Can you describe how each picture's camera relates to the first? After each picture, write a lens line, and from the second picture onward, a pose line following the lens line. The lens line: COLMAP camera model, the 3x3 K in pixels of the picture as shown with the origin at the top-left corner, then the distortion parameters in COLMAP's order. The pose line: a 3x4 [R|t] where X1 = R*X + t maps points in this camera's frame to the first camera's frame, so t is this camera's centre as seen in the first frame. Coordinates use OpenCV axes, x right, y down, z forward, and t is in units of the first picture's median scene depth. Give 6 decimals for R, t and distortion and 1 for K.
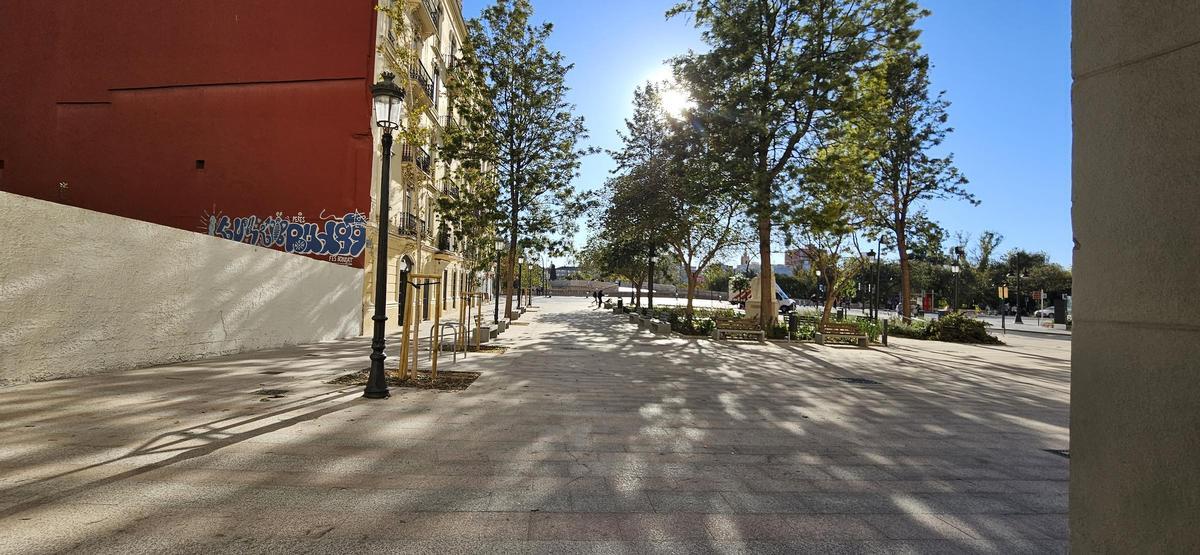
lens RADIAL K [[501.2, 0, 596.9], [0, 501.2, 273.6], [0, 0, 1]] dist [0.003582, 0.002782]
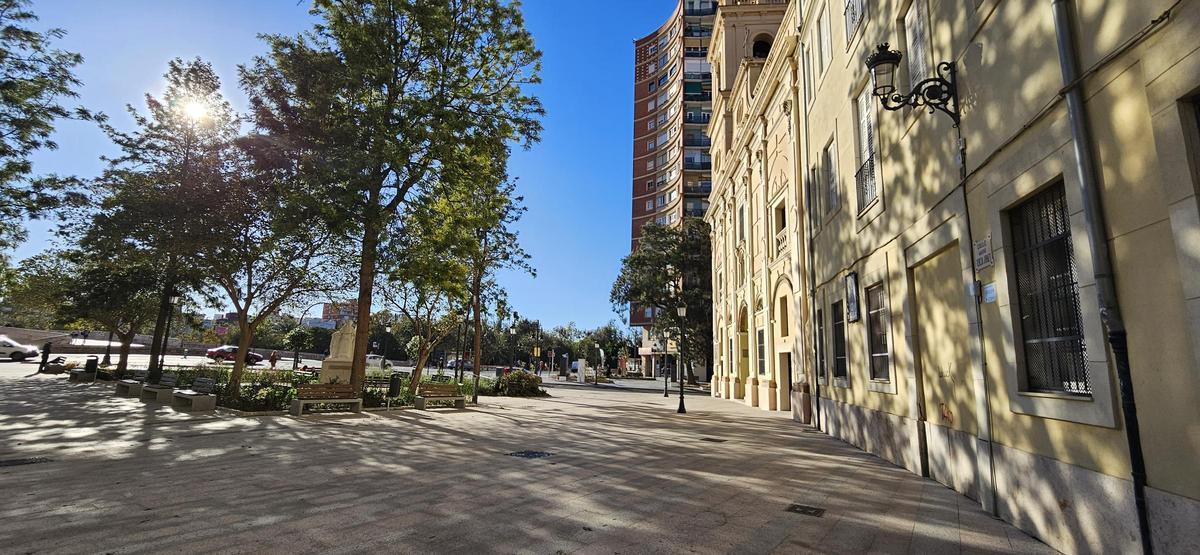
lens RADIAL K [[501.2, 0, 597.6], [0, 501.2, 277.0], [0, 0, 1]] dist [0.003582, 0.002782]
pose [[0.646414, 0.120620, 0.753392, -0.043469], [-0.040644, 0.991467, -0.123864, 0.002719], [-0.761904, 0.049446, 0.645800, 0.119125]]
